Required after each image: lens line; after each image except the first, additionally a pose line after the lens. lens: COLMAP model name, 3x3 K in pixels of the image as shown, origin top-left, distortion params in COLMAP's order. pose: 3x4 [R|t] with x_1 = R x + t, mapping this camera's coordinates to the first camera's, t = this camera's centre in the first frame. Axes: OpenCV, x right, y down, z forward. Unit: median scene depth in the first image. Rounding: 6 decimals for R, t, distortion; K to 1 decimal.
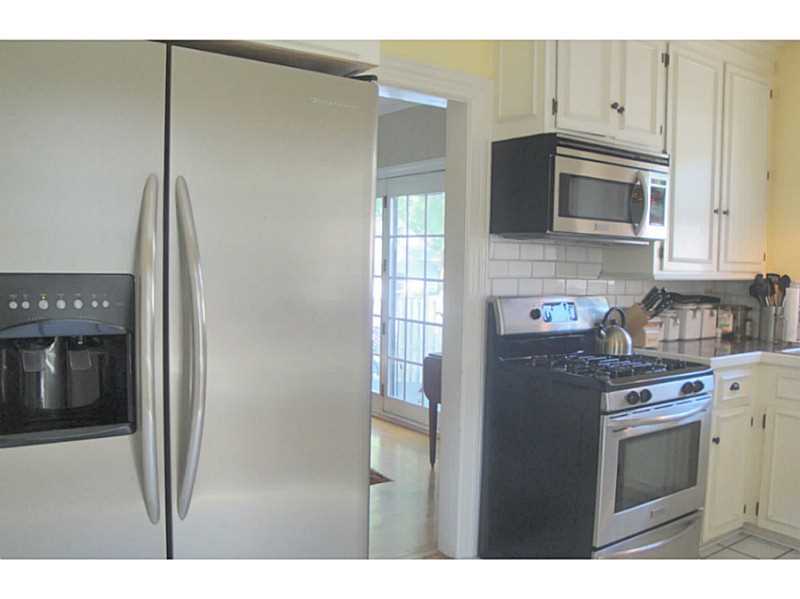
lens RADIAL K [[705.5, 0, 399.5], [0, 705.5, 321.8], [0, 0, 1]] dist [-0.161308, 0.124365]
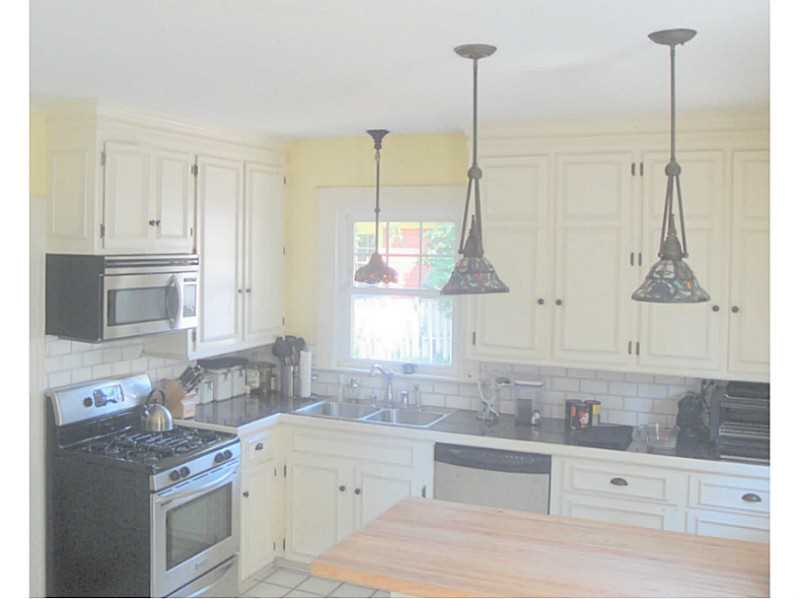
lens RADIAL K [[865.1, 0, 307.2], [0, 865.1, 261.8], [0, 0, 1]] dist [-0.177300, 0.187263]
pose [[0.886565, -0.016381, 0.462314, -0.117071], [0.040916, 0.998233, -0.043094, -0.153675], [-0.460791, 0.057121, 0.885669, -0.370265]]
